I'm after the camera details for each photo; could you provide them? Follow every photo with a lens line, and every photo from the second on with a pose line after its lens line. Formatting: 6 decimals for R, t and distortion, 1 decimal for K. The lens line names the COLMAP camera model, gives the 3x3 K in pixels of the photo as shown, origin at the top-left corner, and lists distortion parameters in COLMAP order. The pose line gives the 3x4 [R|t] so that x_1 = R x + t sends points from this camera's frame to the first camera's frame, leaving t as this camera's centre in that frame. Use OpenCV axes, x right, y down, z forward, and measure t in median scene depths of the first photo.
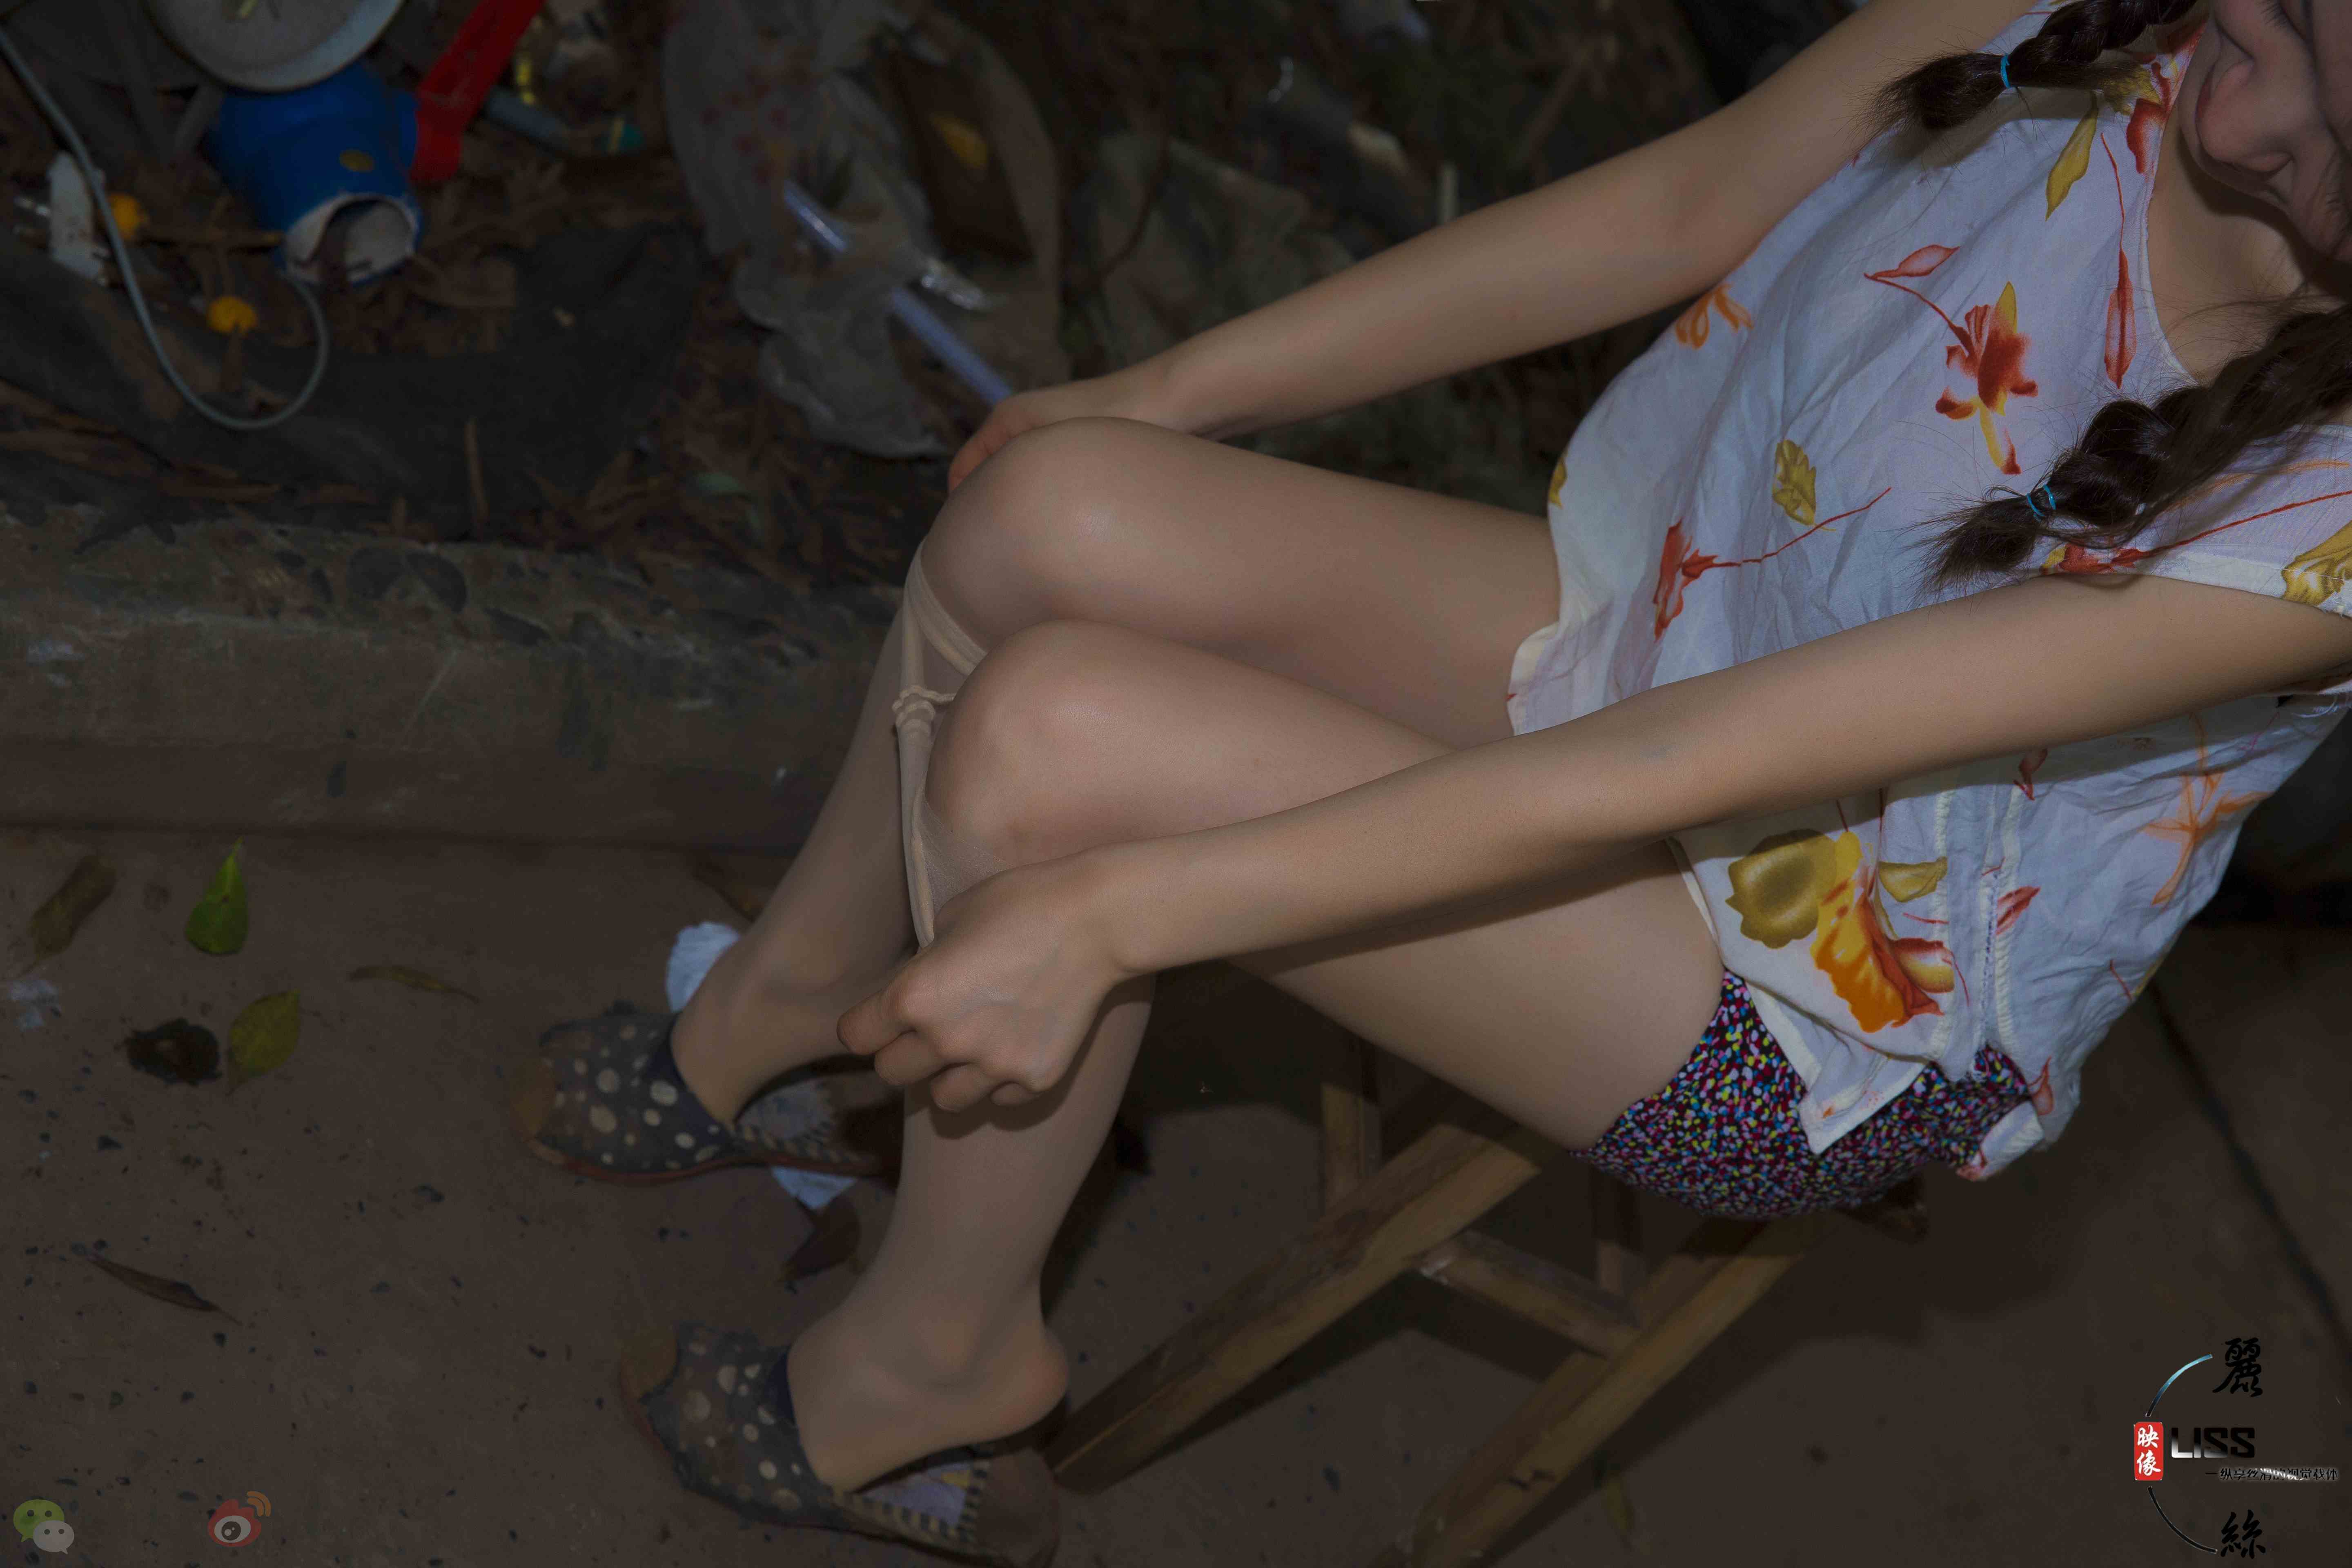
lens RADIAL K [[3619.5, 0, 1176.0], [0, 3619.5, 784.0], [0, 0, 1]] dist [0.126692, 0.031612]
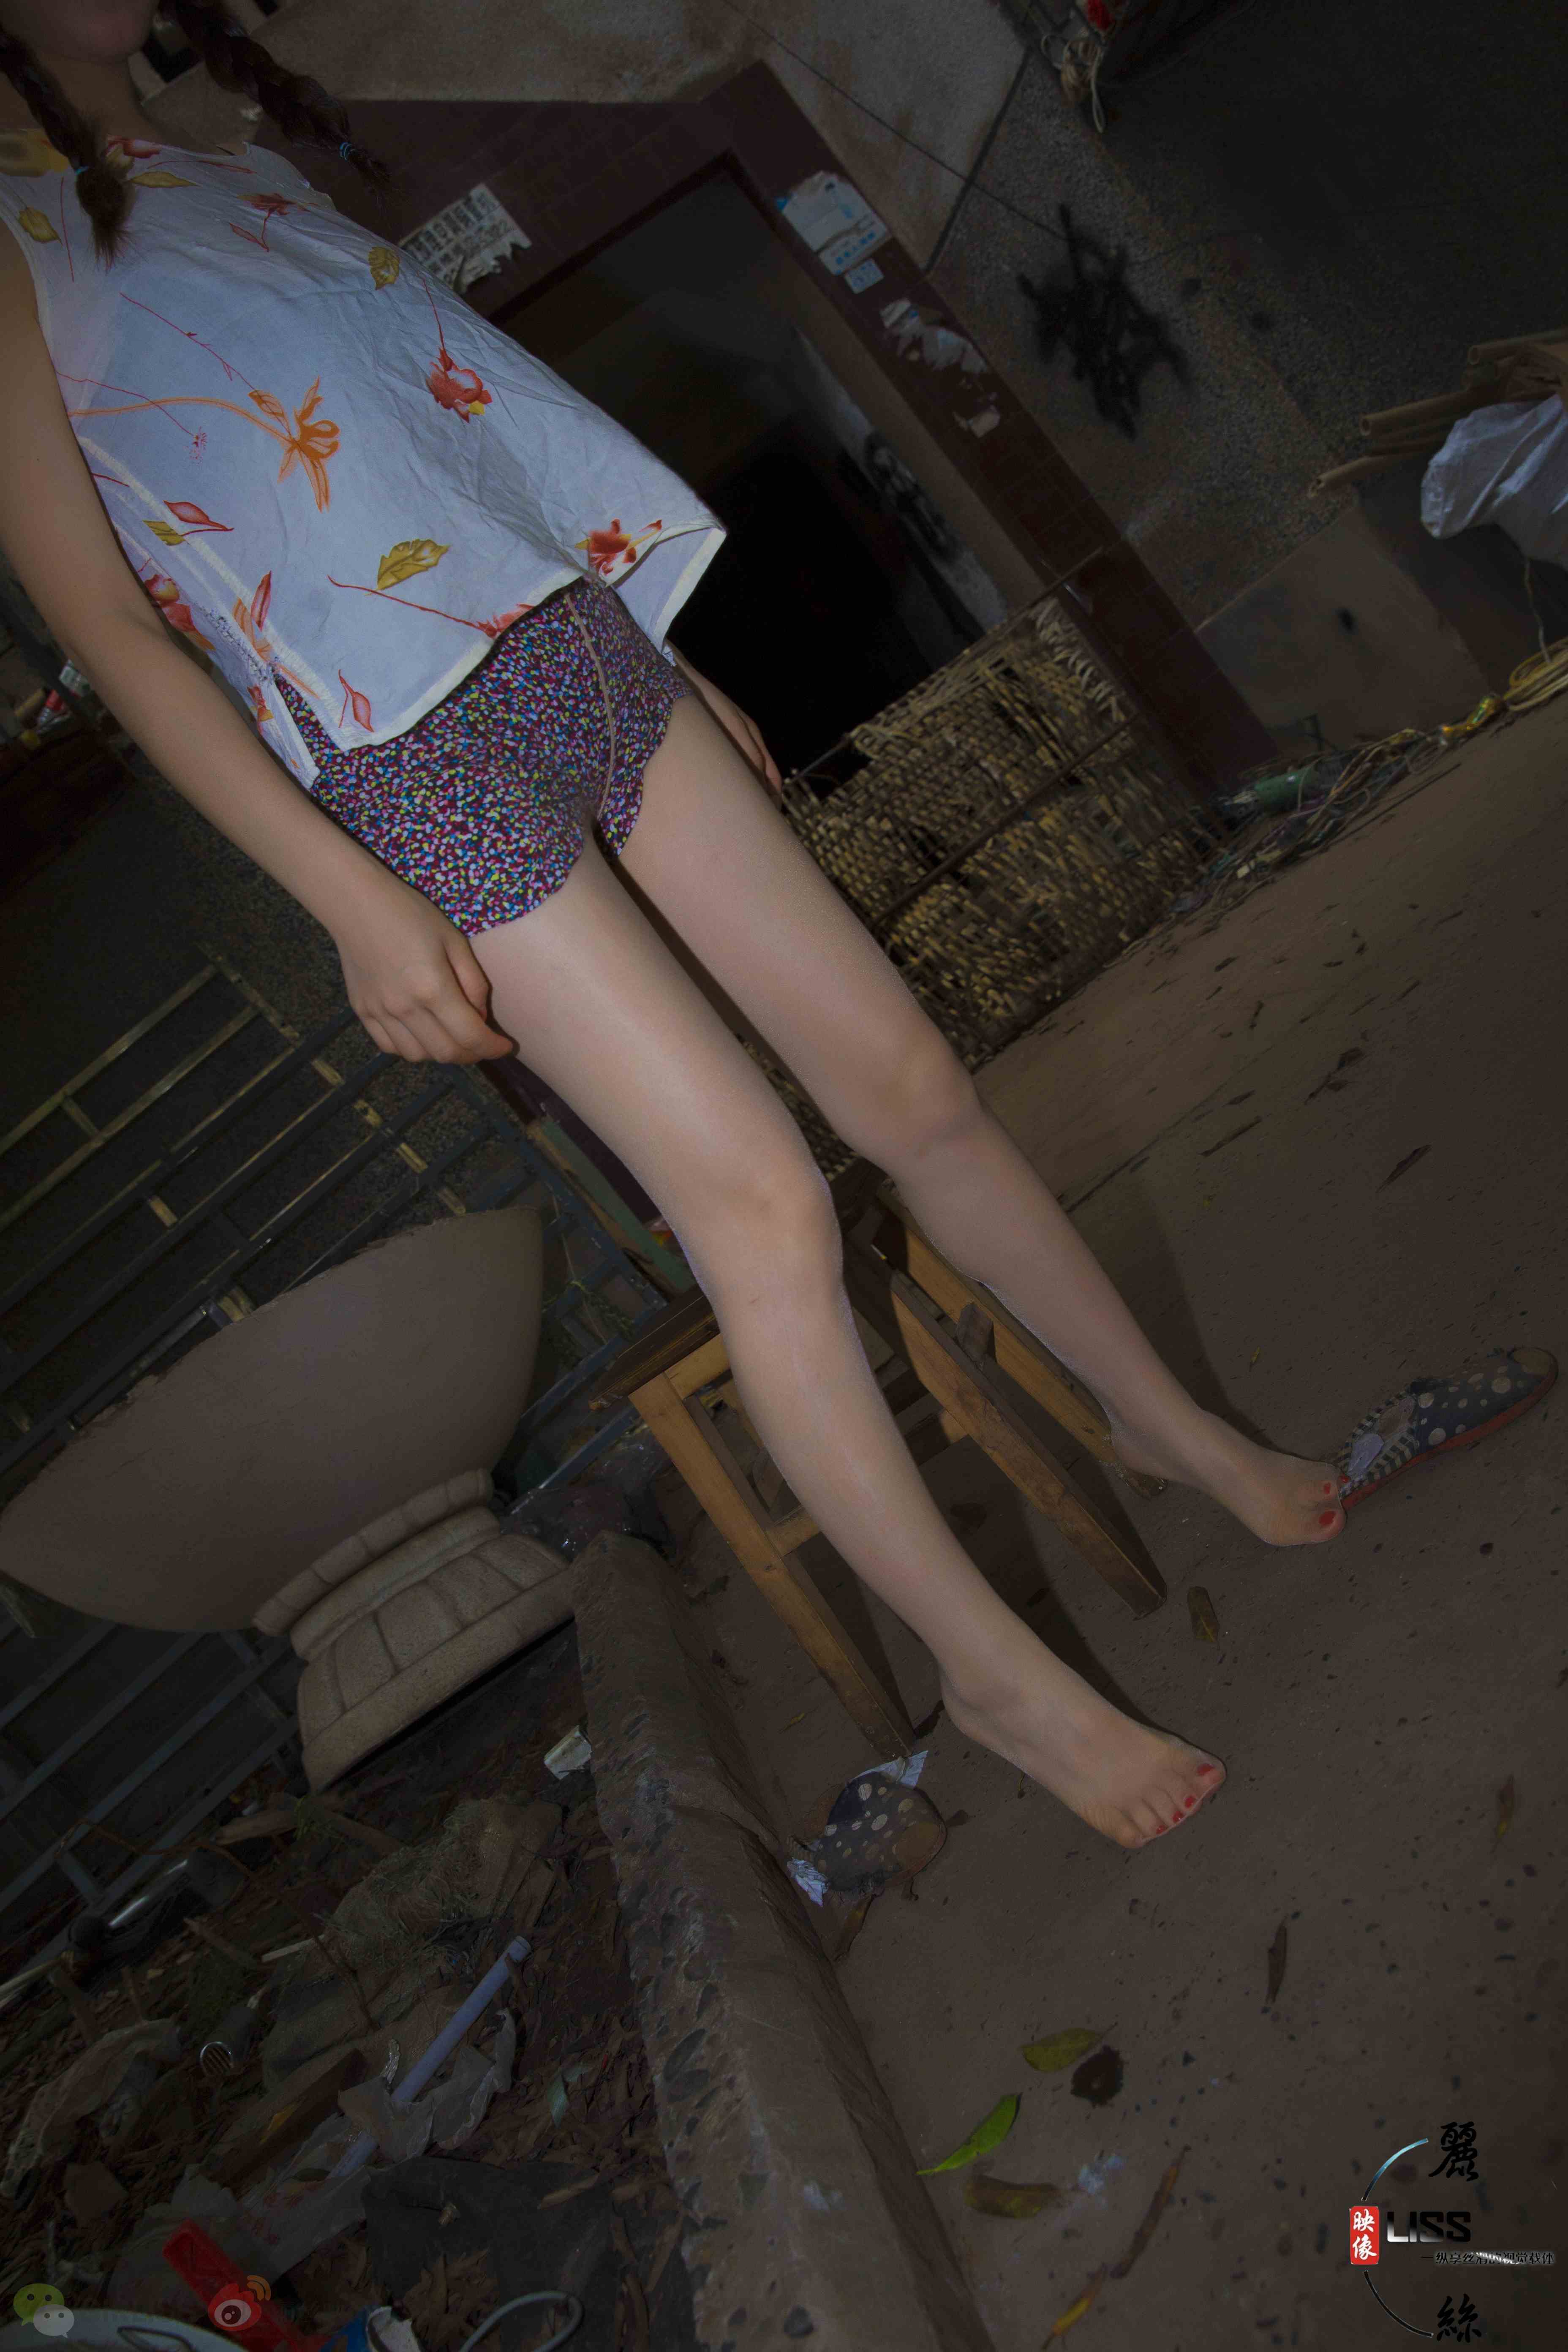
lens RADIAL K [[1790.2, 0, 747.5], [0, 1790.2, 1138.6], [0, 0, 1]] dist [-0.098752, 0.102067]
pose [[-0.195830, -0.674163, 0.712148, -0.427655], [0.978942, -0.091708, 0.182379, -0.116433], [-0.057644, 0.732867, 0.677925, 0.333158]]
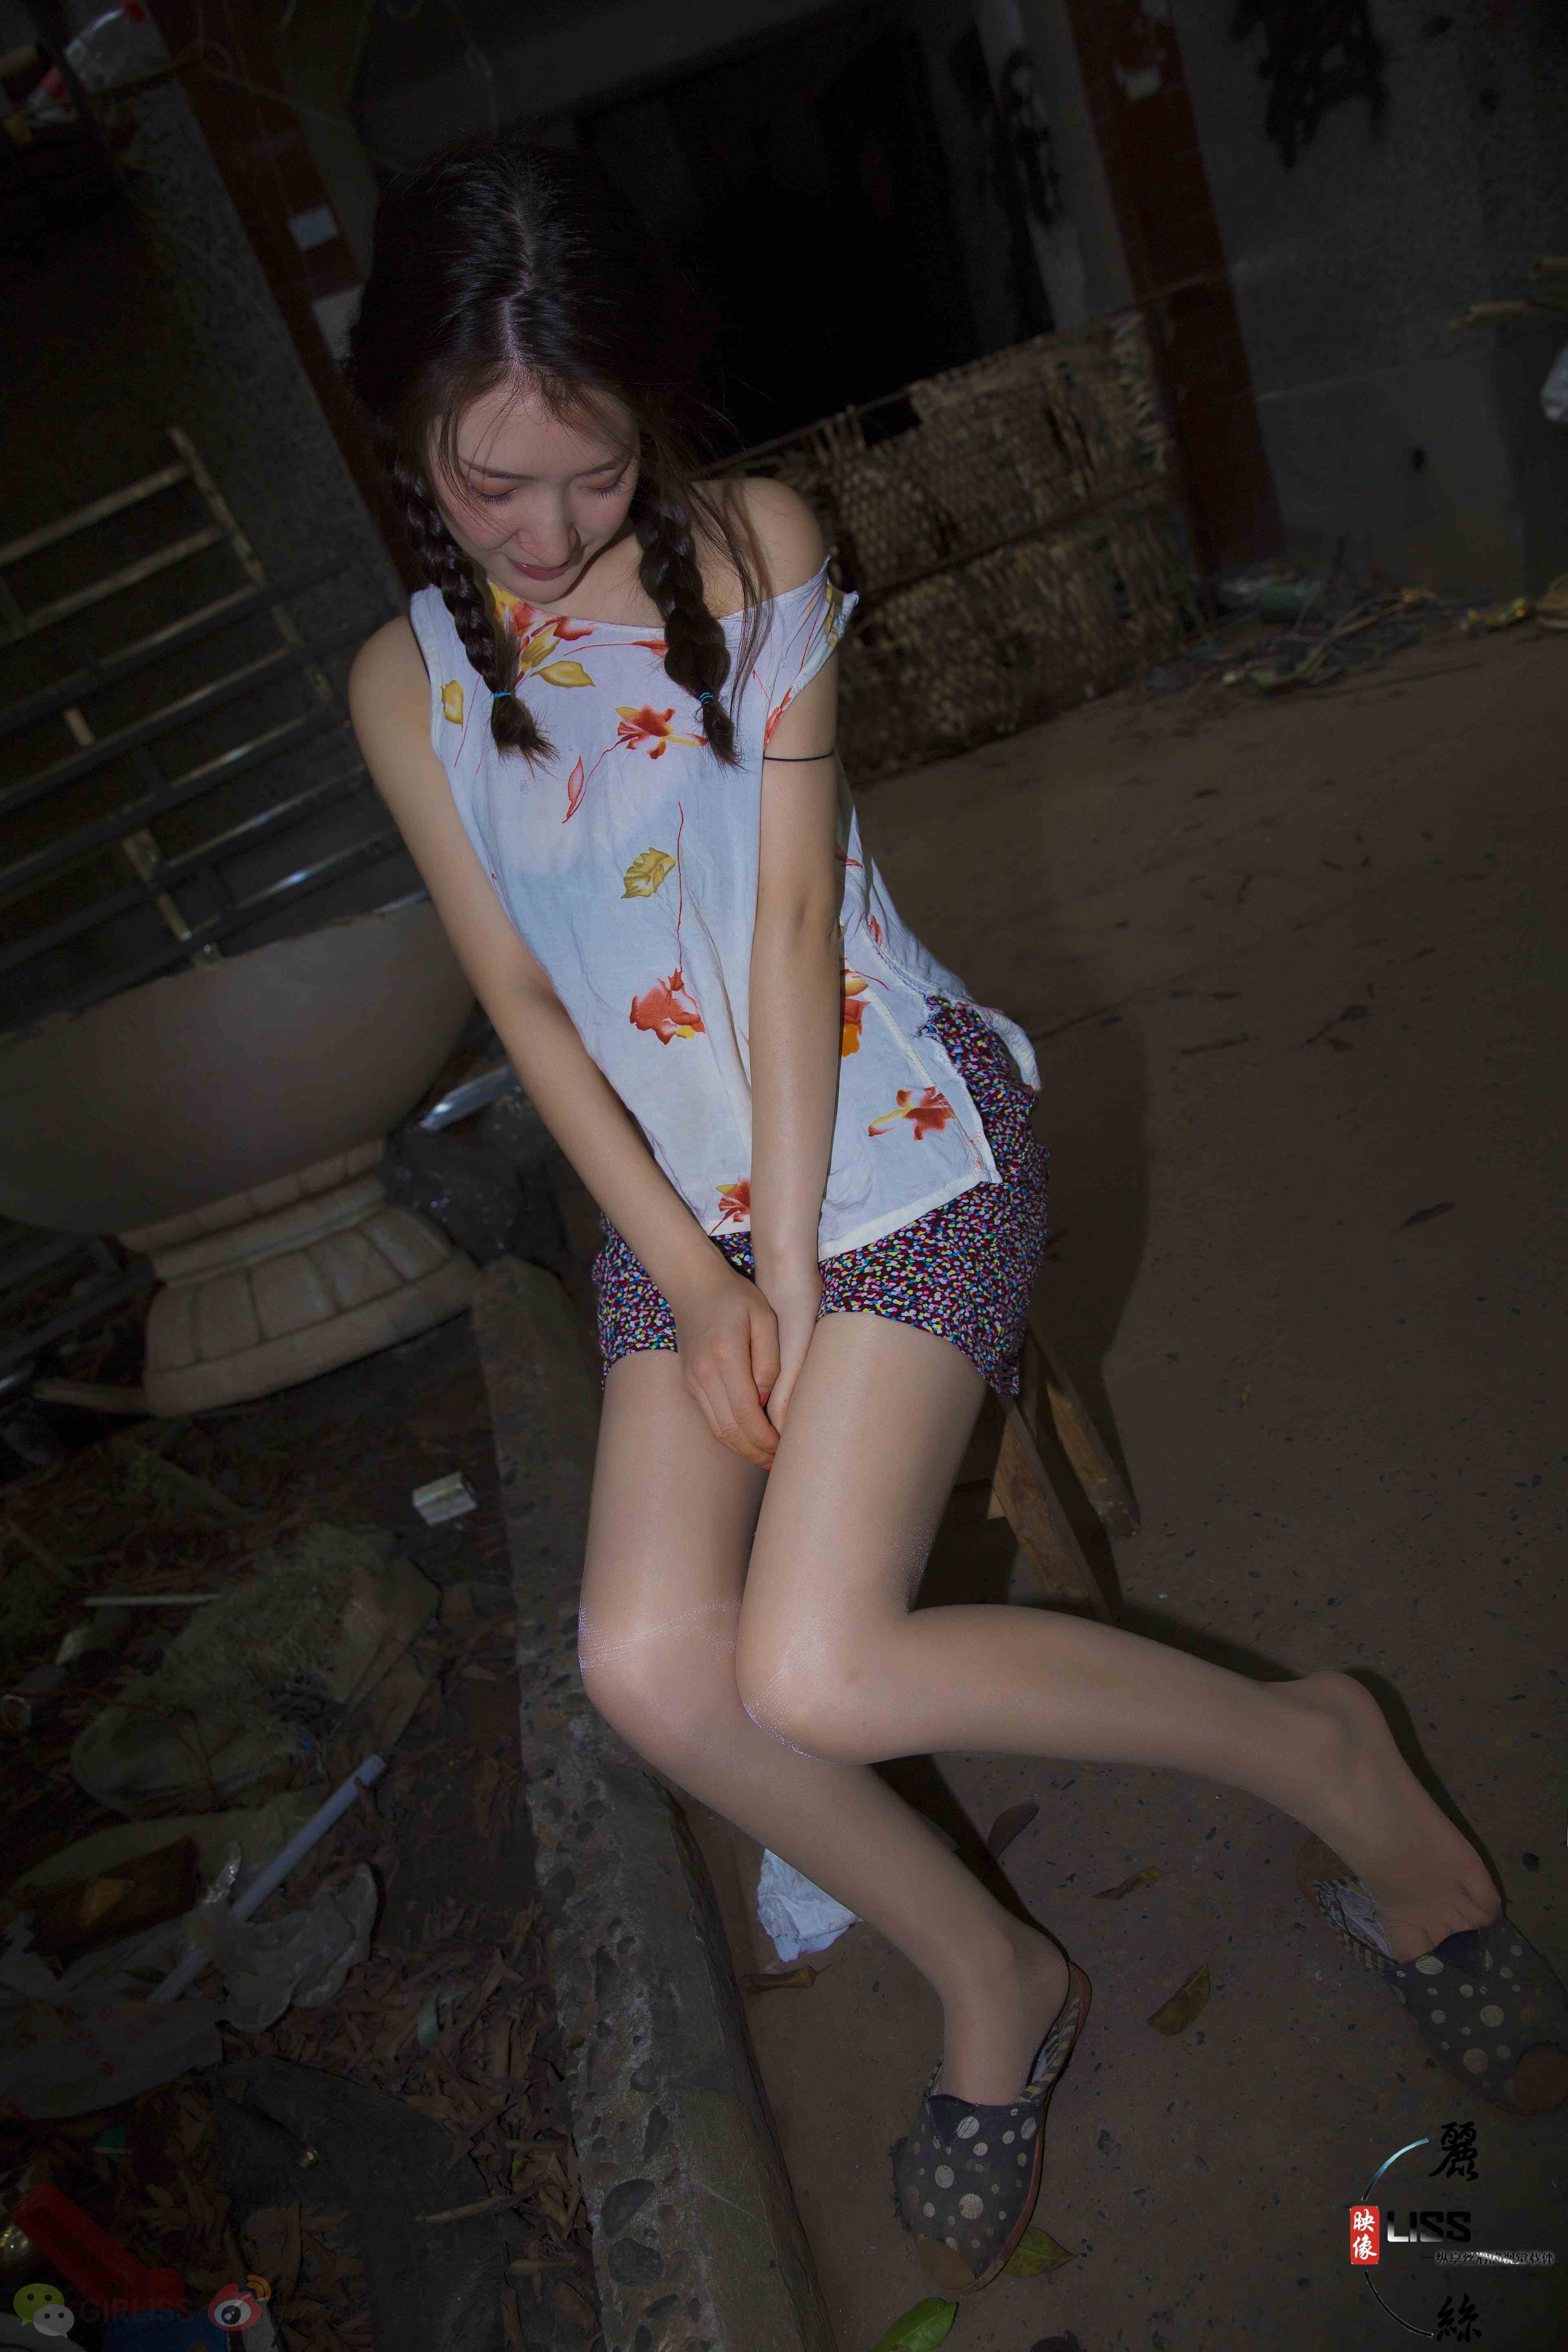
lens RADIAL K [[1582.2, 0, 772.9], [0, 1582.2, 1184.7], [0, 0, 1]] dist [-0.112530, 0.083545]
pose [[-0.061447, -0.898404, 0.434851, -0.118438], [0.936493, 0.098812, 0.336478, -0.216993], [-0.345261, 0.427910, 0.835277, 0.395490]]
